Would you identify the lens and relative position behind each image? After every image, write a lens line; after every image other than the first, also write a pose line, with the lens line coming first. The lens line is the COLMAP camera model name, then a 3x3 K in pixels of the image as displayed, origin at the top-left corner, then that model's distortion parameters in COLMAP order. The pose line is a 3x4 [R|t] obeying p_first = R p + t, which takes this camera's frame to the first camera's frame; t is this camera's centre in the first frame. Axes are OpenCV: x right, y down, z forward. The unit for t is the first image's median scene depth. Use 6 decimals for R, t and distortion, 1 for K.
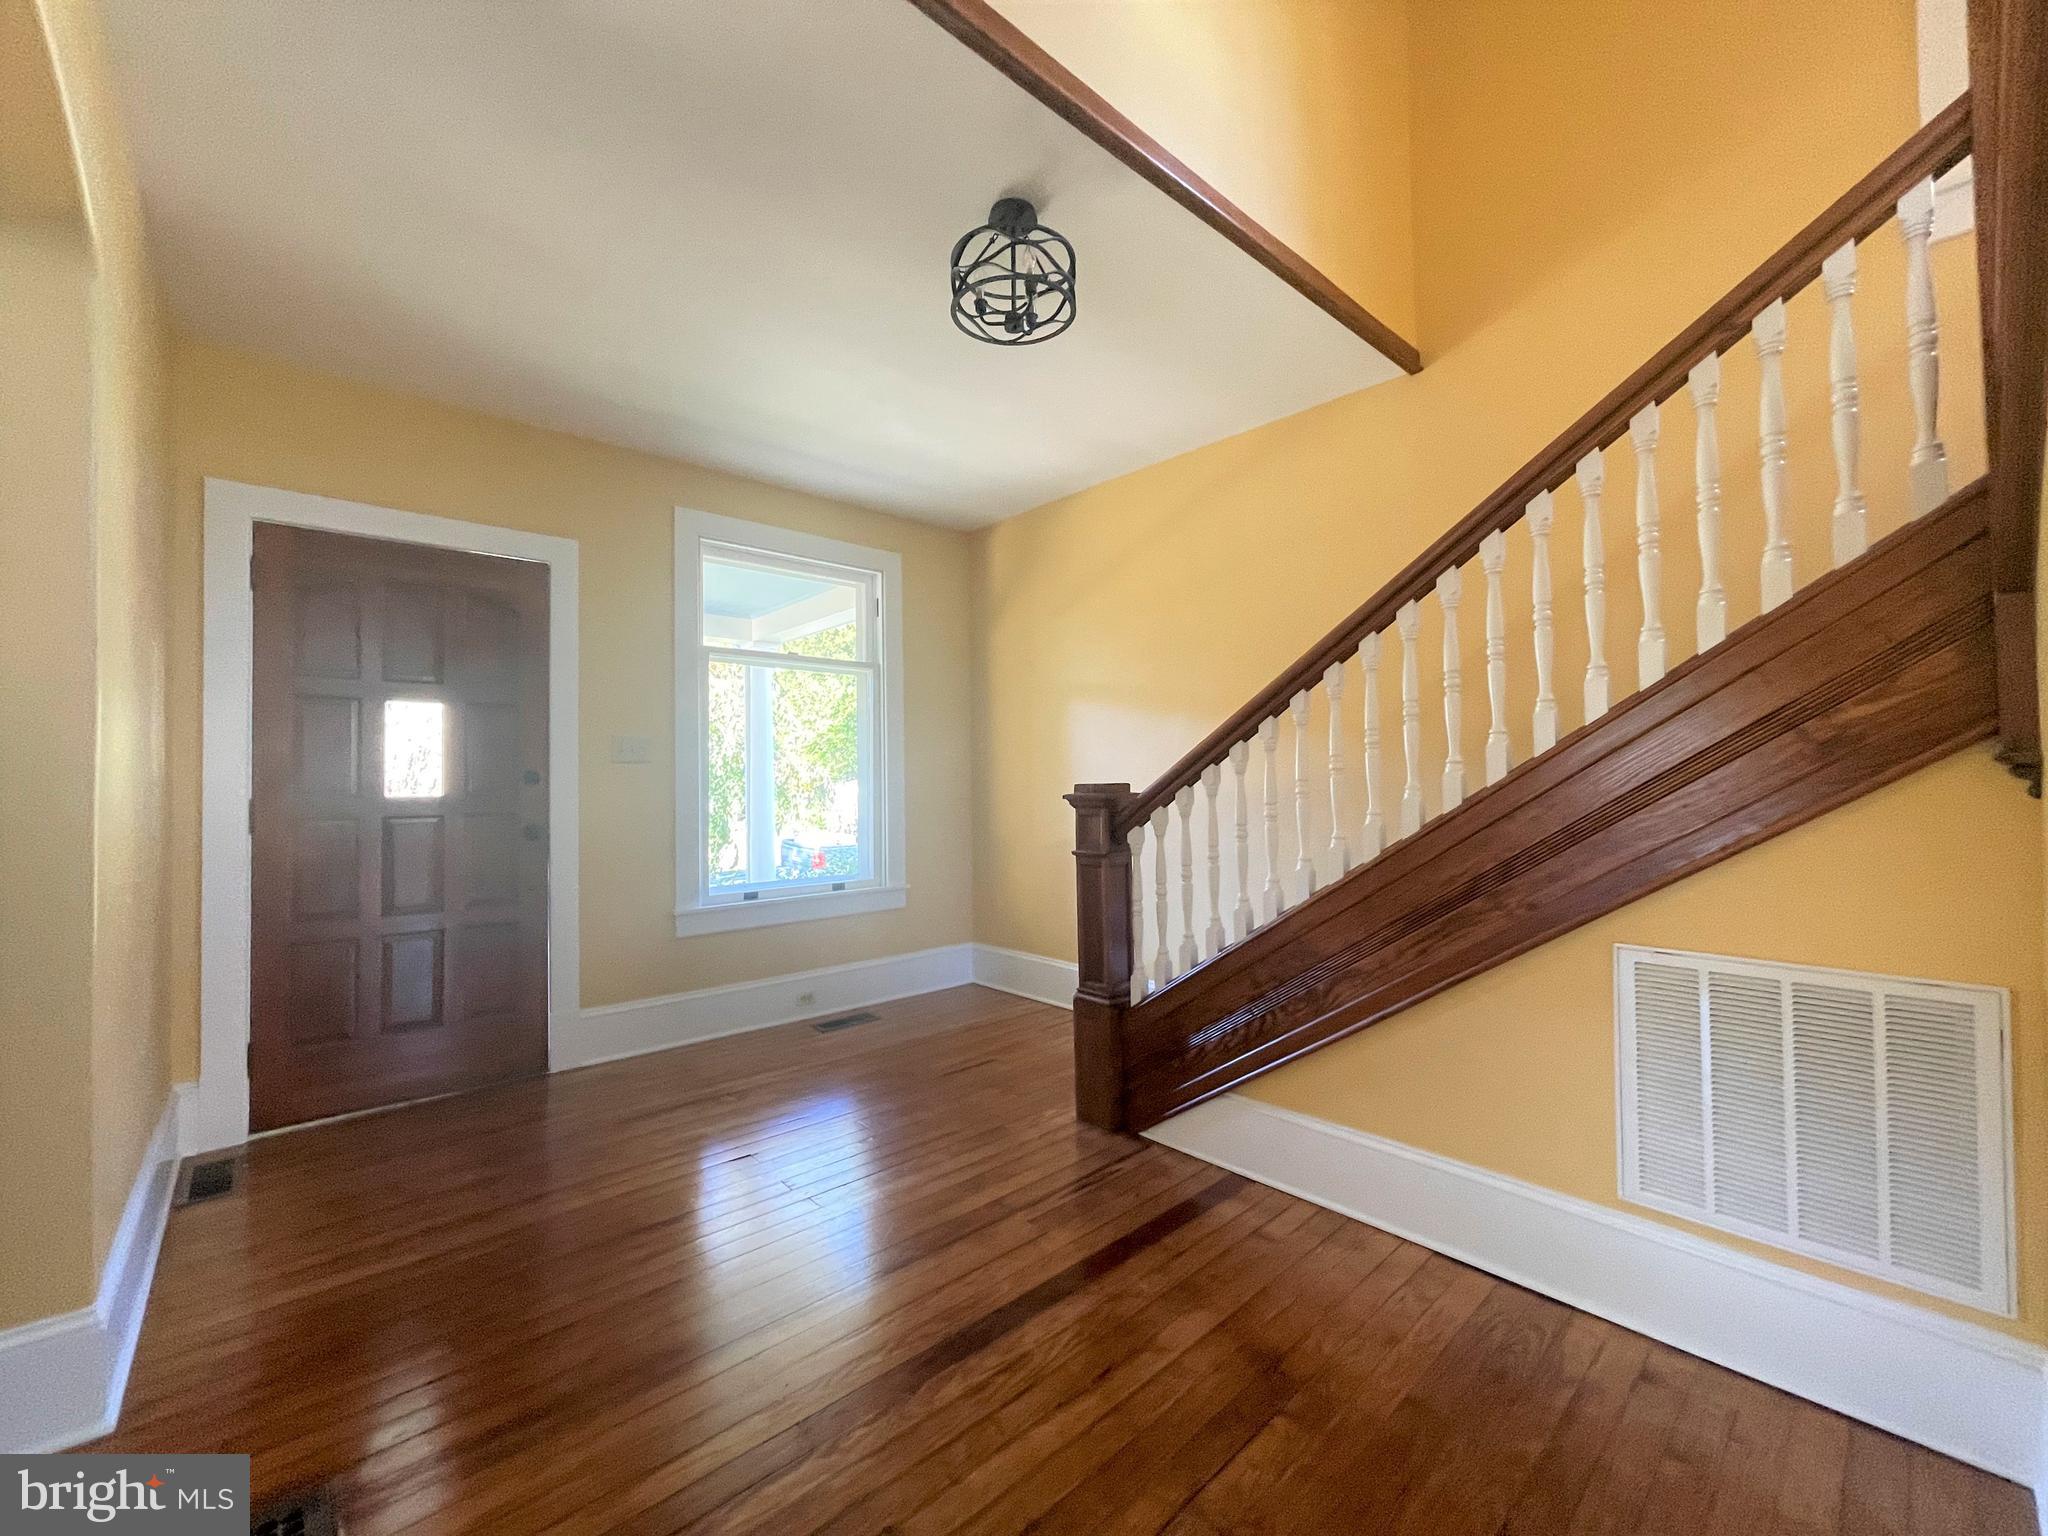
lens RADIAL K [[841.8, 0, 1019.1], [0, 841.8, 772.1], [0, 0, 1]] dist [-0.002785, -0.000214]
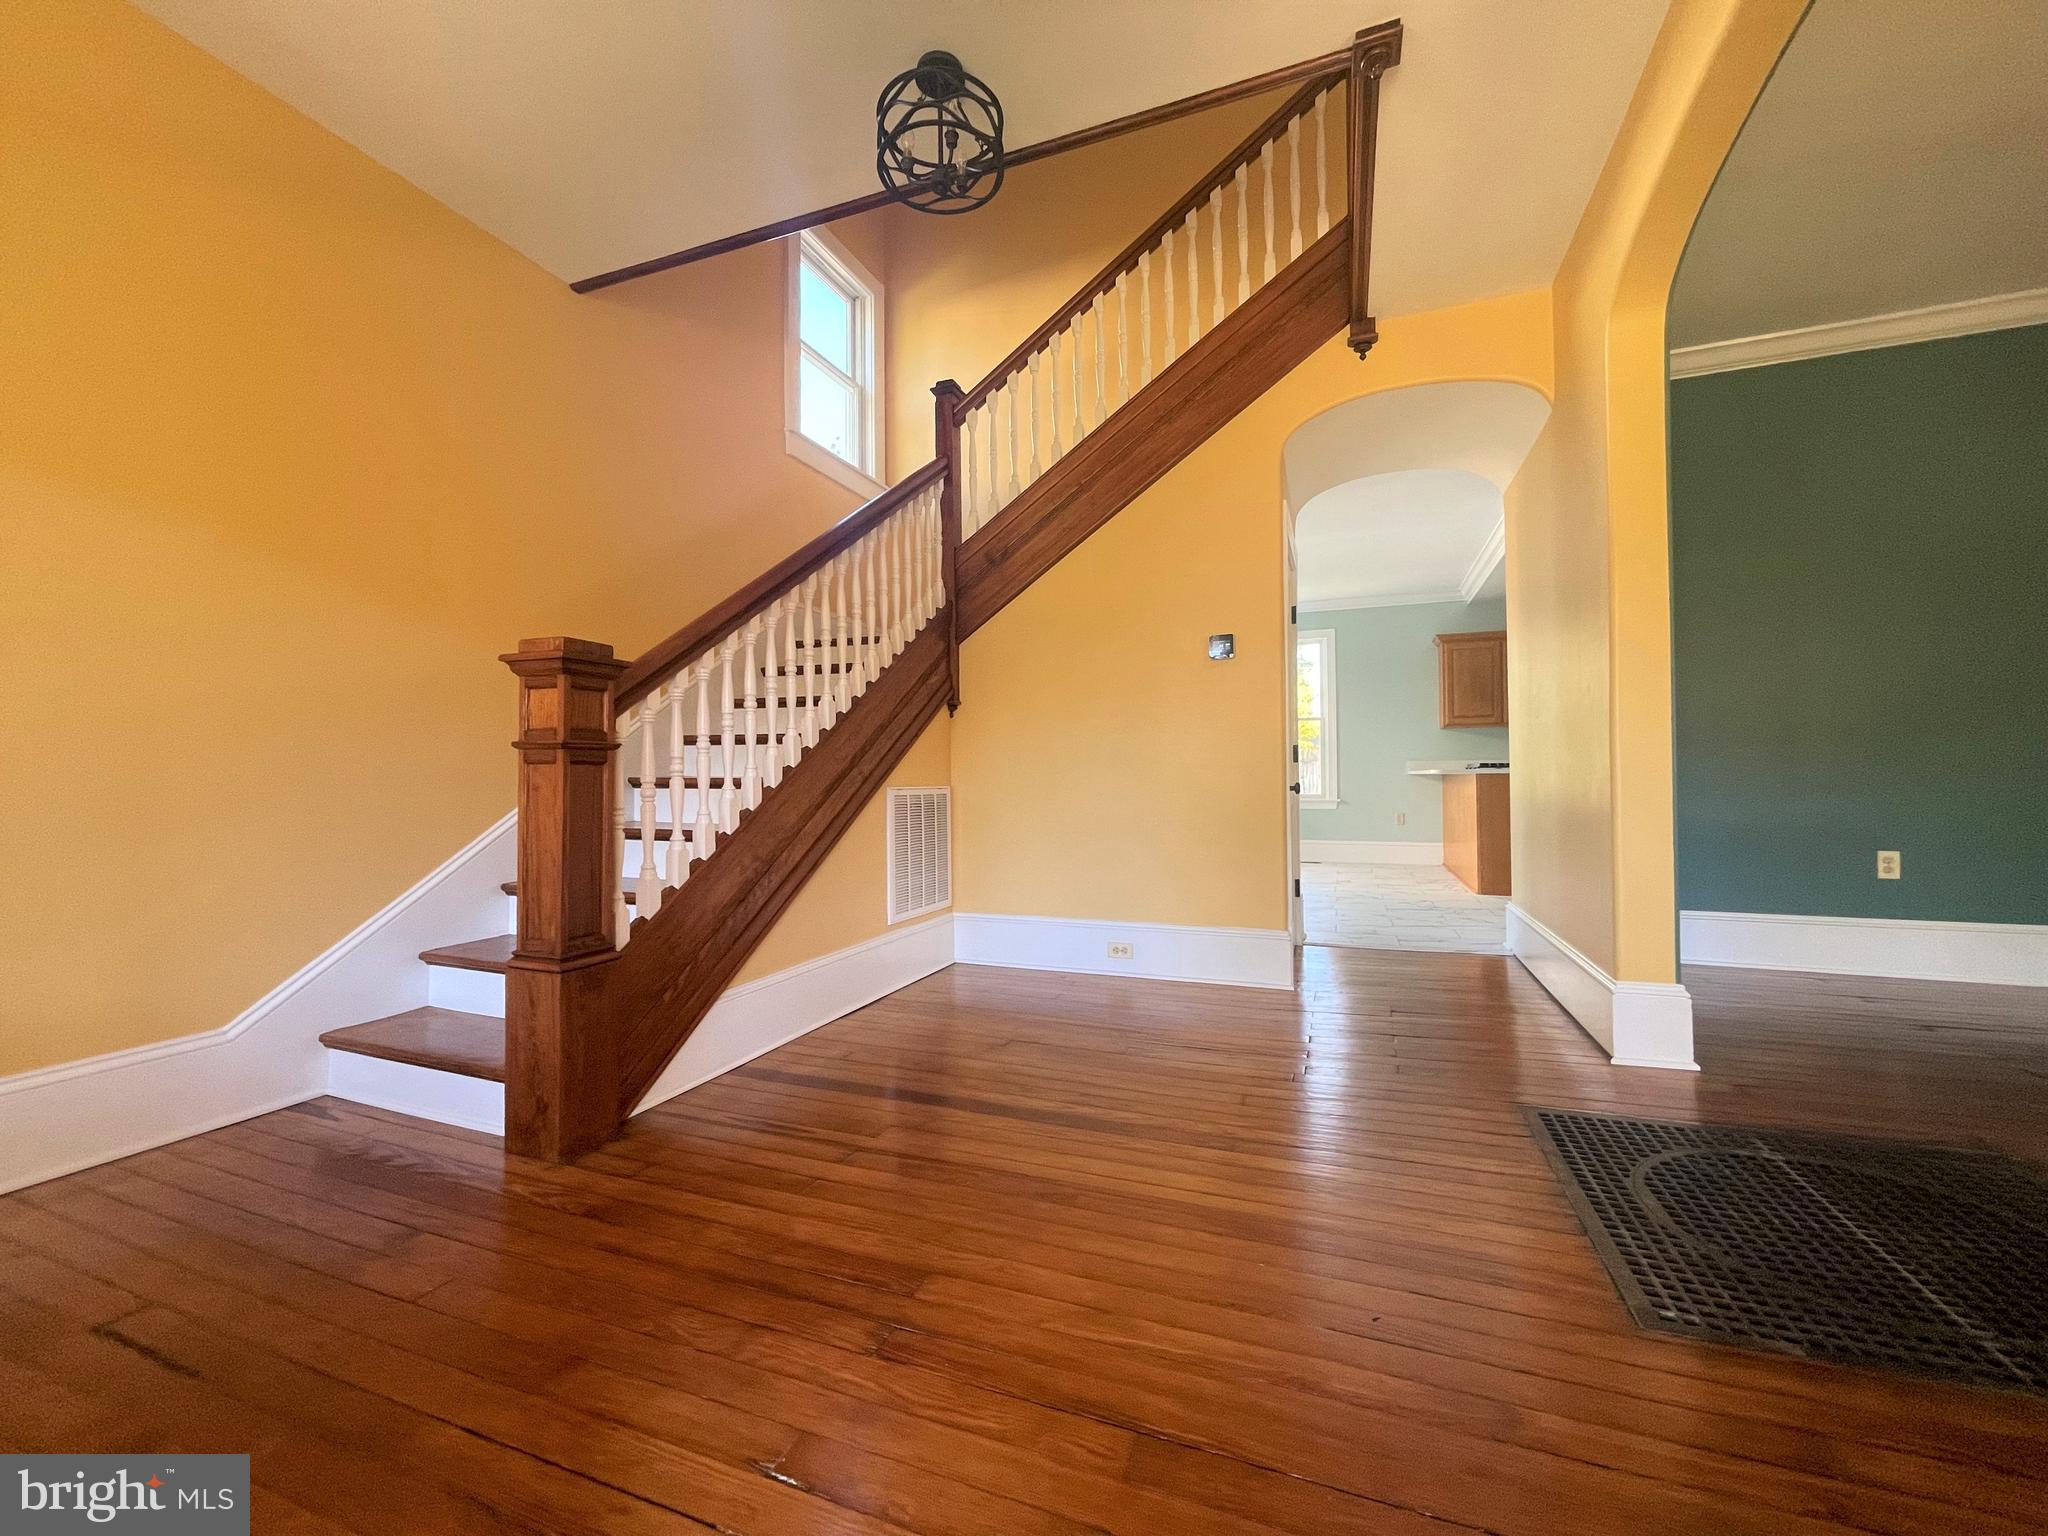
lens RADIAL K [[841.8, 0, 1011.4], [0, 841.8, 752.8], [0, 0, 1]] dist [-0.002785, -0.000214]
pose [[-0.440516, 0.033527, 0.897119, -0.789410], [-0.005961, 0.999171, -0.040269, 0.147729], [-0.897725, -0.023087, -0.439951, 1.161304]]
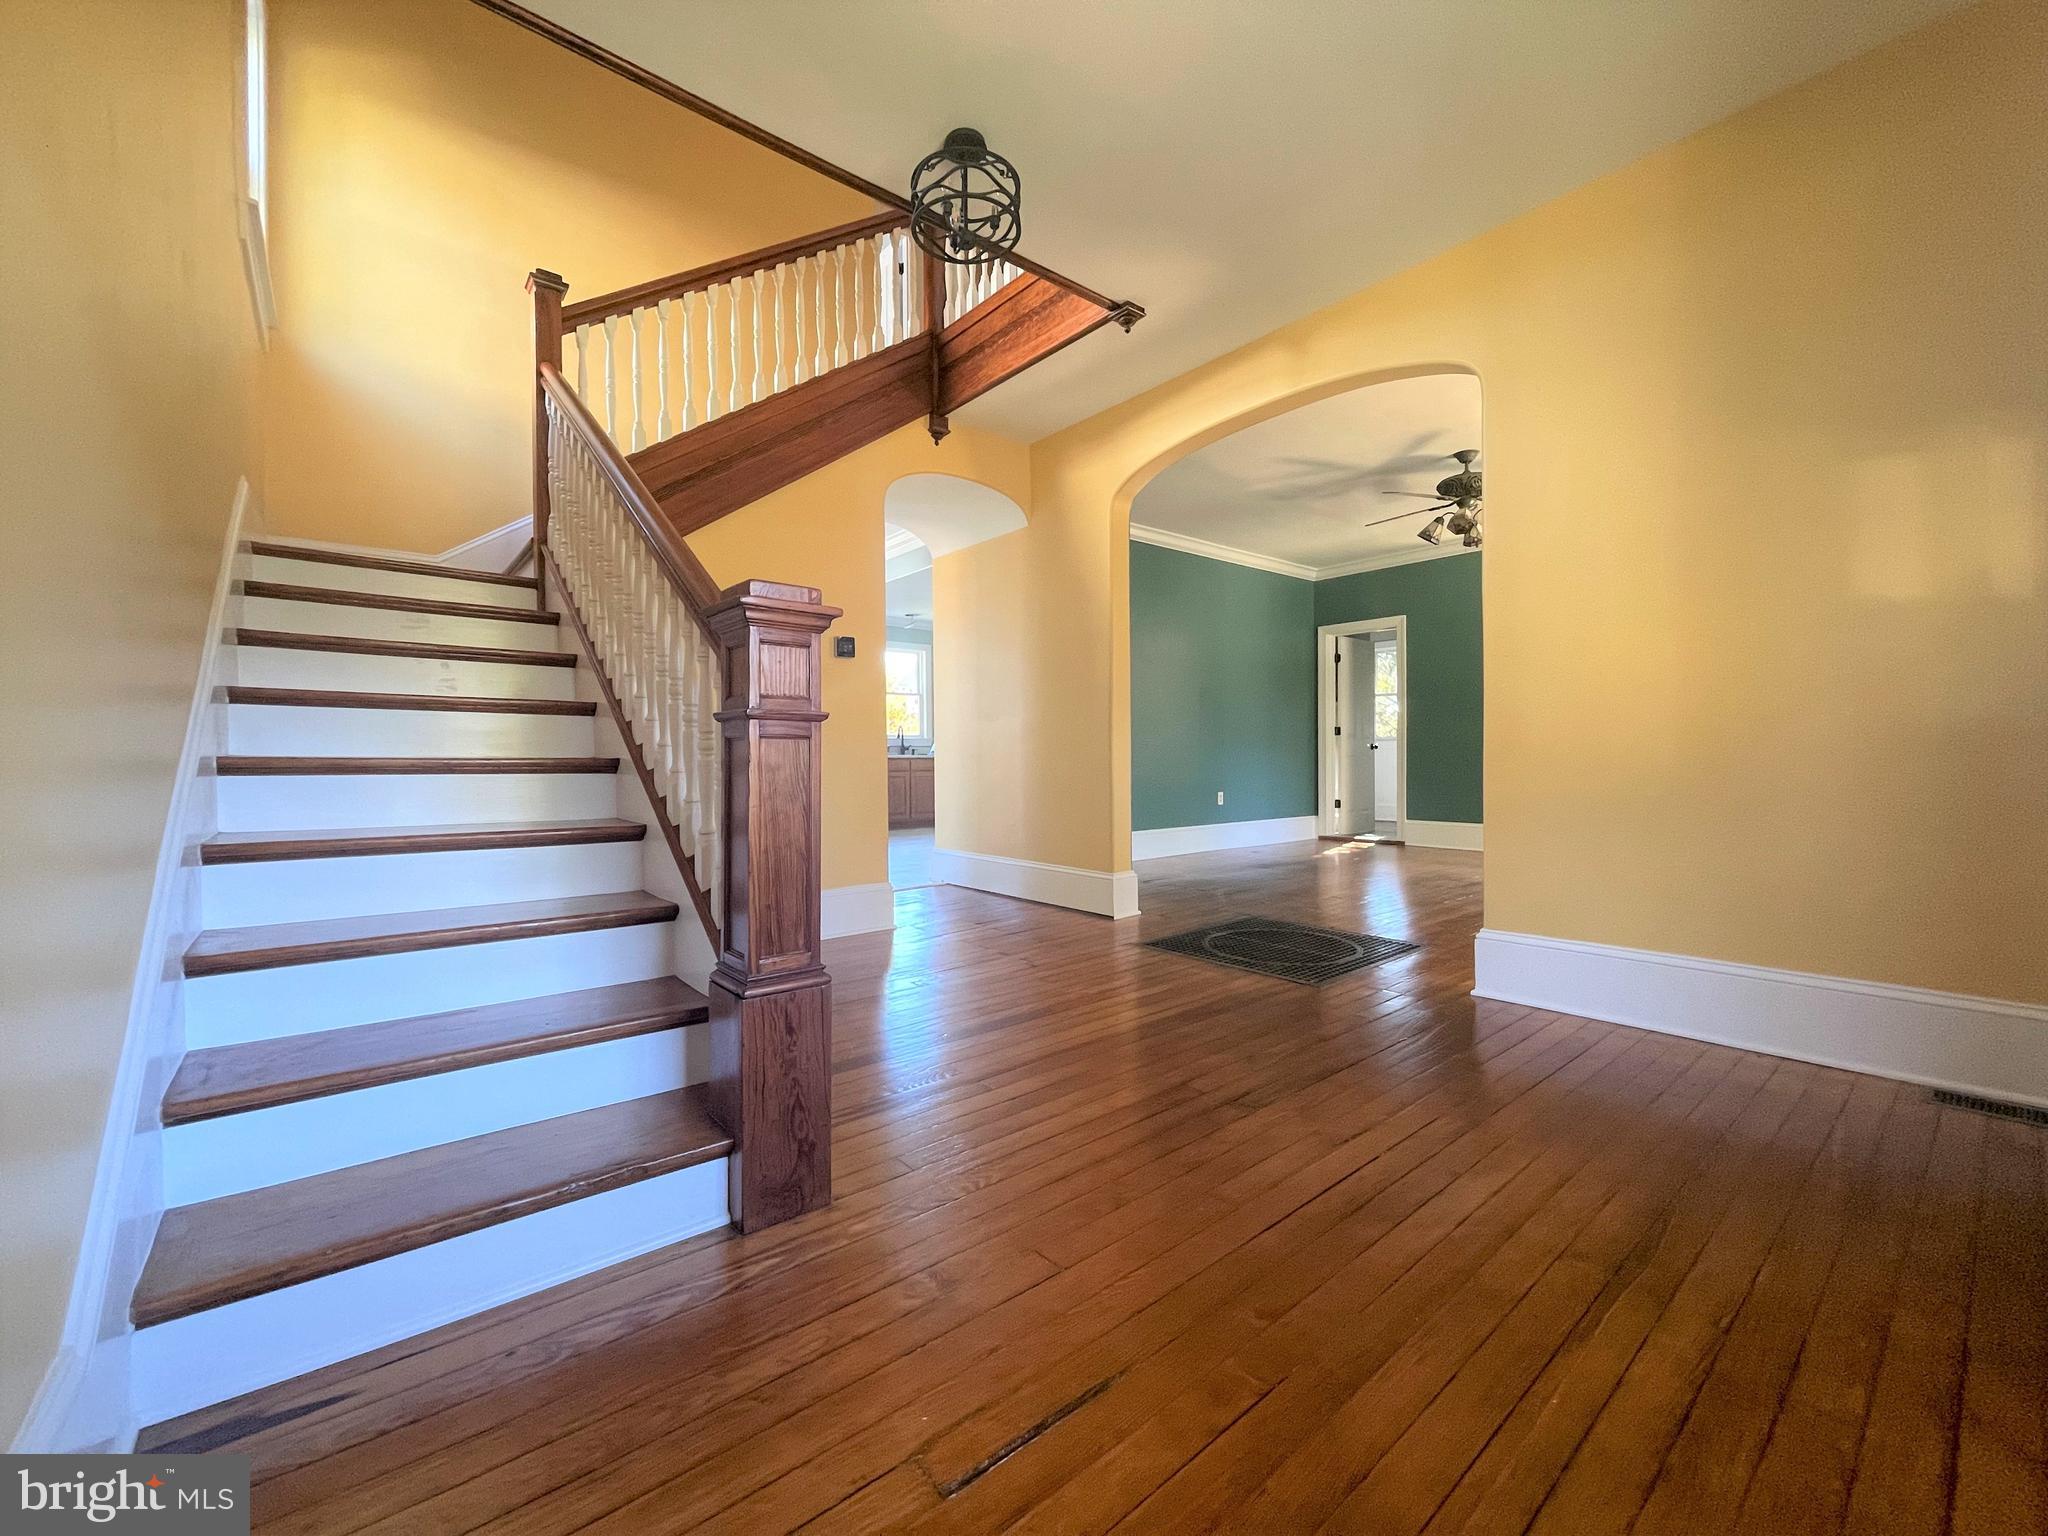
lens RADIAL K [[841.8, 0, 1011.8], [0, 841.8, 768.9], [0, 0, 1]] dist [-0.002785, -0.000214]
pose [[-0.999082, 0.009382, 0.041793, -0.091849], [0.009359, 0.999956, -0.000735, 0.150786], [-0.041798, -0.000344, -0.999126, 1.839901]]
